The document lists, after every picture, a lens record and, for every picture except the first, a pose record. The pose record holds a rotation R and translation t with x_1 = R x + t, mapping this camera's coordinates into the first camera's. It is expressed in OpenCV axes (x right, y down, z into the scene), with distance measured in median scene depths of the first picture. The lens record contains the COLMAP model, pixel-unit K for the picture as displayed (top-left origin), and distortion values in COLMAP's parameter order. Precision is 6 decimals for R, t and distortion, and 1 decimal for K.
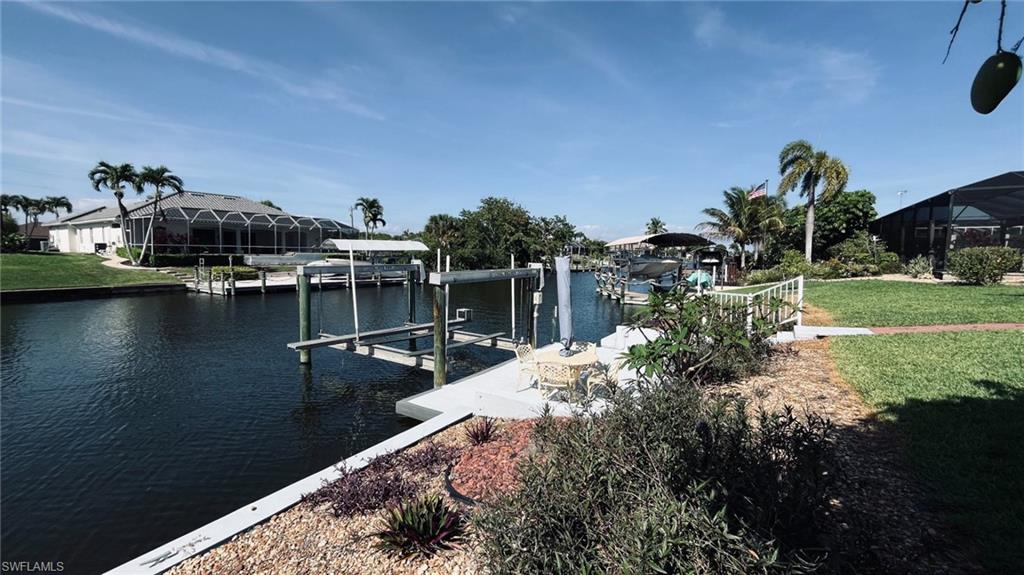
lens RADIAL K [[416.9, 0, 507.2], [0, 416.9, 277.1], [0, 0, 1]] dist [-0.011262, 0.000133]
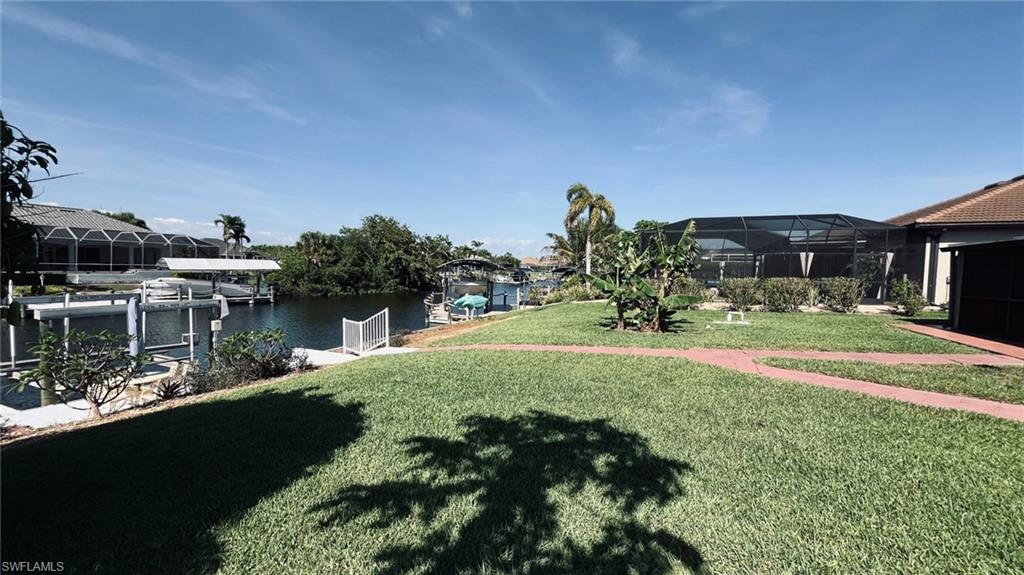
lens RADIAL K [[415.6, 0, 508.7], [0, 415.6, 289.8], [0, 0, 1]] dist [-0.000404, -0.000035]
pose [[0.987931, -0.000610, 0.154891, 0.134456], [0.000852, 0.999999, -0.001497, -0.008847], [-0.154890, 0.001610, 0.987930, -0.051300]]
